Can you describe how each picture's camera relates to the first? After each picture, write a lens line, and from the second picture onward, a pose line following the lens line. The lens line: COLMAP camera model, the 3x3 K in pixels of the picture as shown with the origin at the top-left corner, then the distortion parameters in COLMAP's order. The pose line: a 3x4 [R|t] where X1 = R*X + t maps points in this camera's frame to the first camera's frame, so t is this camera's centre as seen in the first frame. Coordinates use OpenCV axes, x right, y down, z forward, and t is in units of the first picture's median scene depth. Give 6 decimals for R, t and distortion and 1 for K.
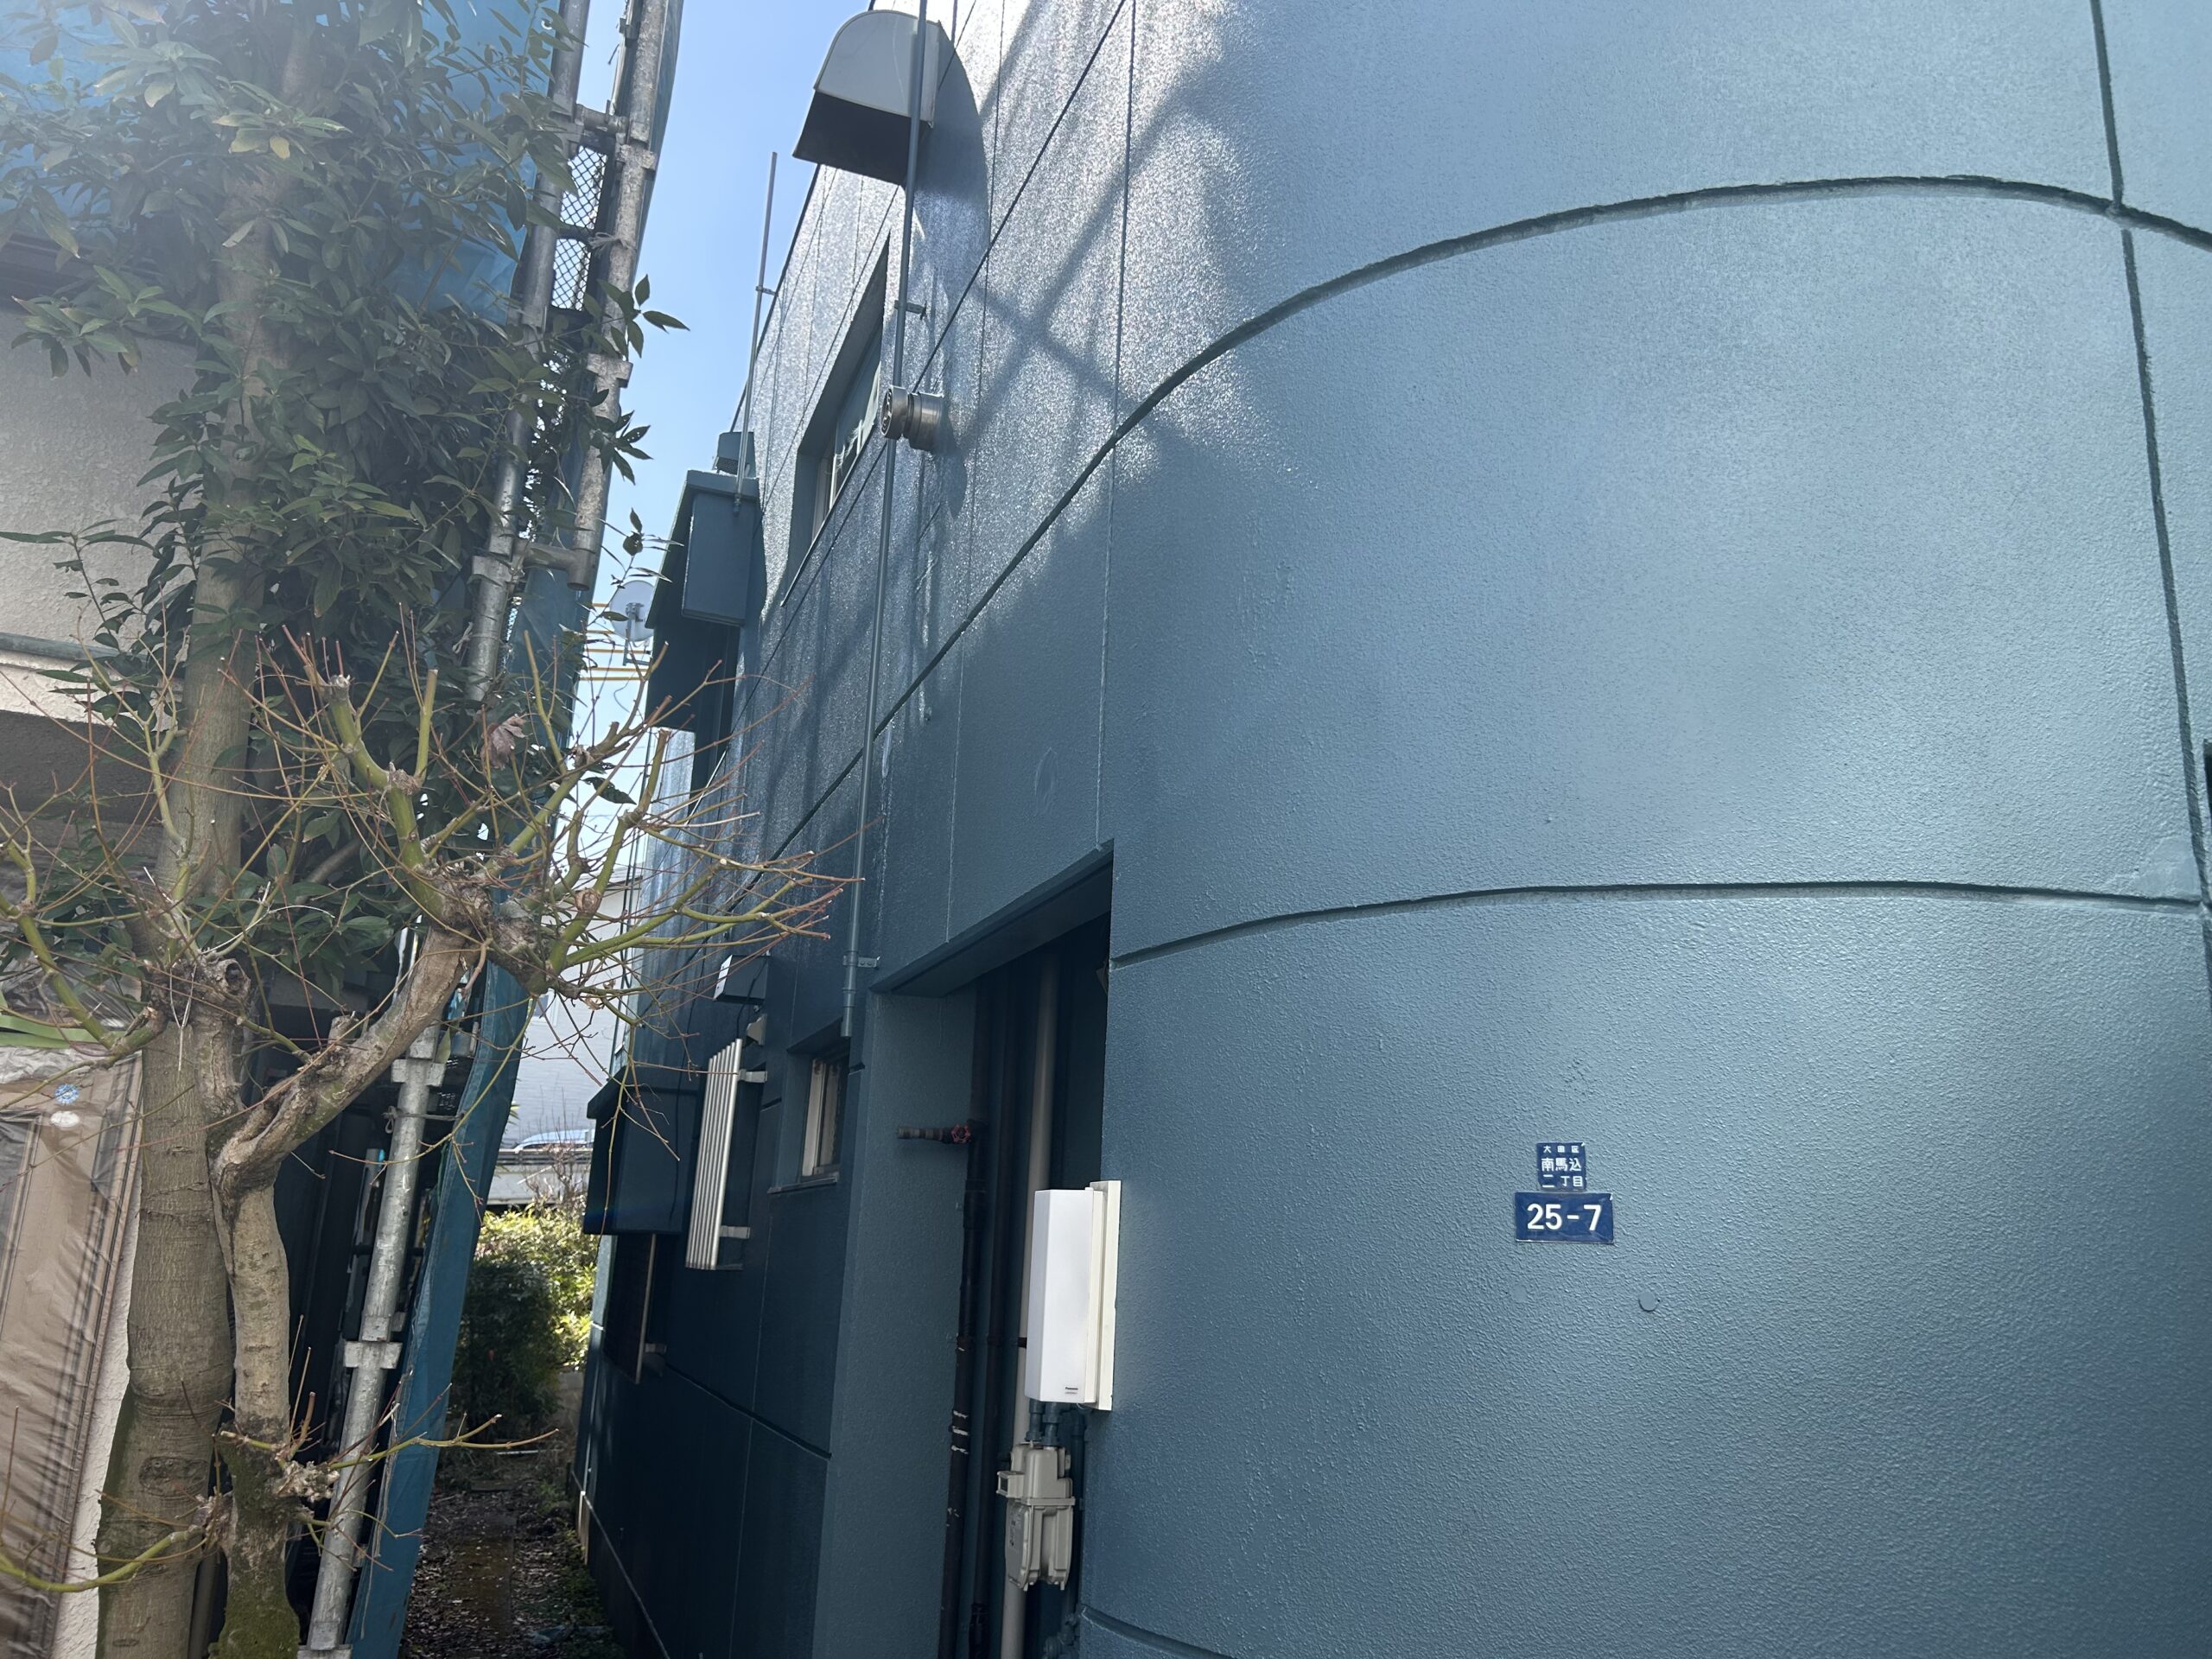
lens RADIAL K [[1679.0, 0, 1106.1], [0, 1679.0, 852.7], [0, 0, 1]] dist [0.106680, -0.133992]
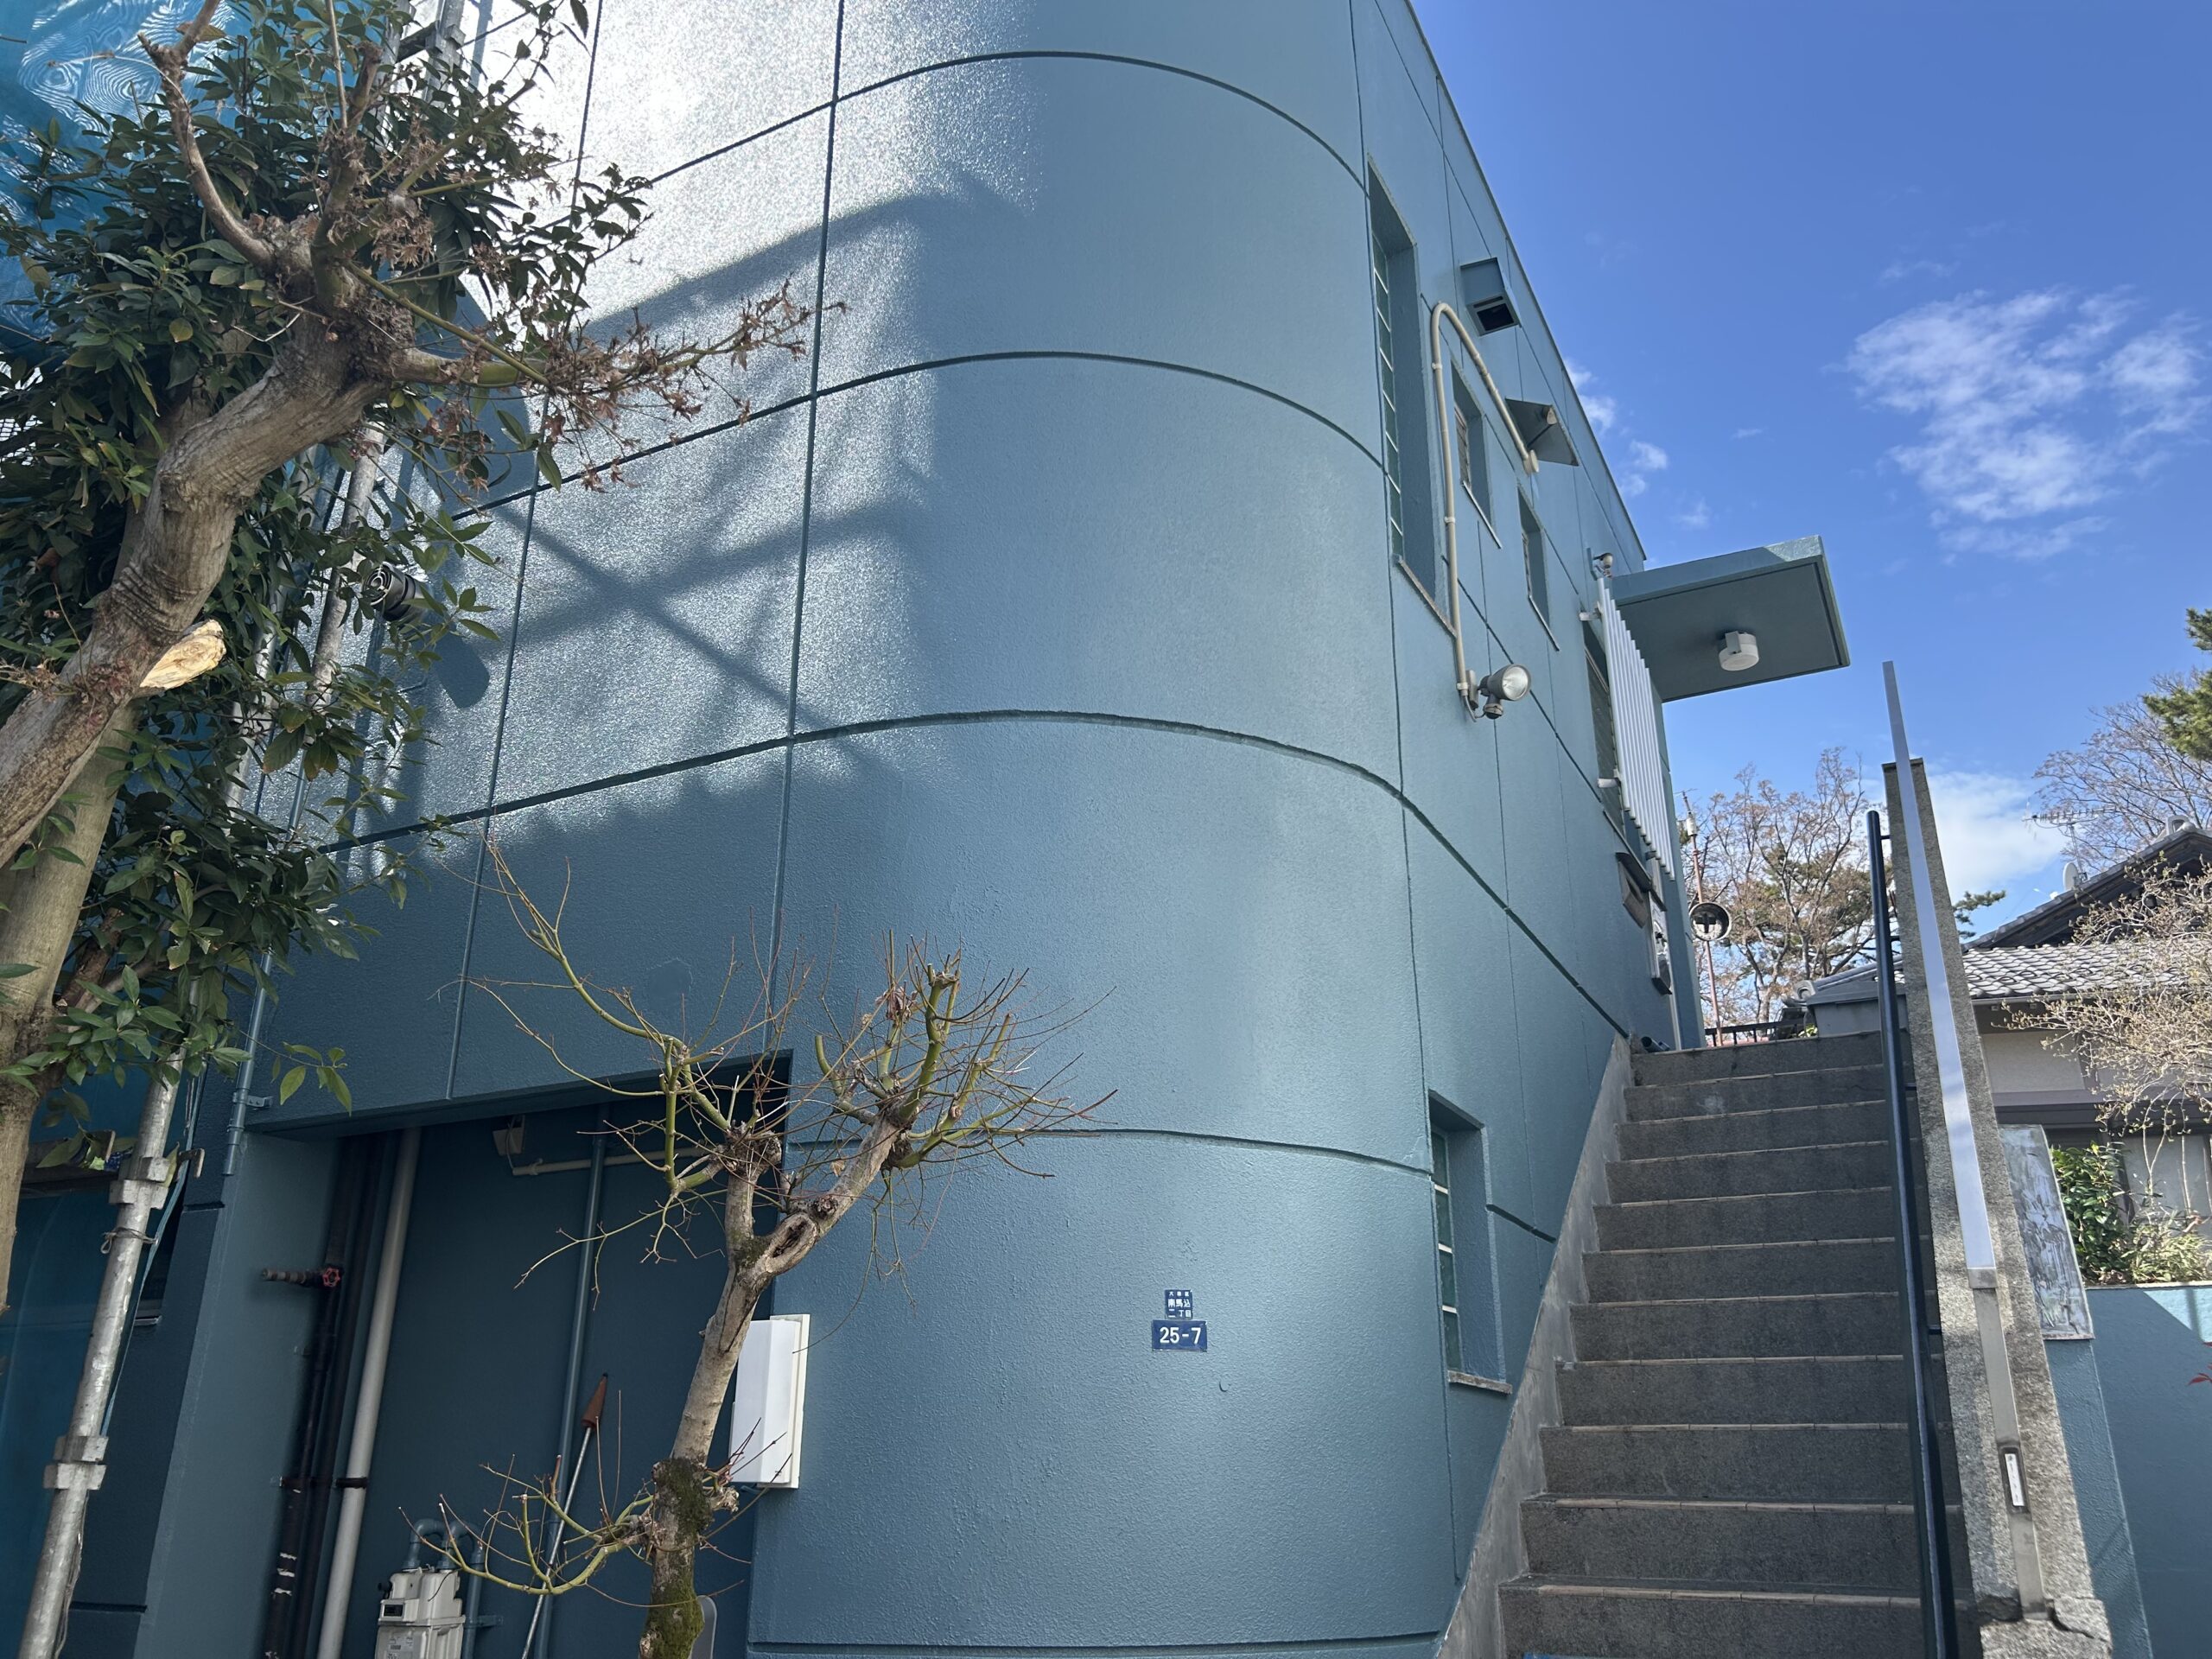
lens RADIAL K [[1692.4, 0, 1106.0], [0, 1692.4, 829.5], [0, 0, 1]] dist [0.049505, -0.046468]
pose [[0.747212, 0.201314, 0.633362, -0.839784], [-0.131174, 0.978944, -0.156404, -0.001862], [-0.651512, 0.033786, 0.757885, -0.213463]]
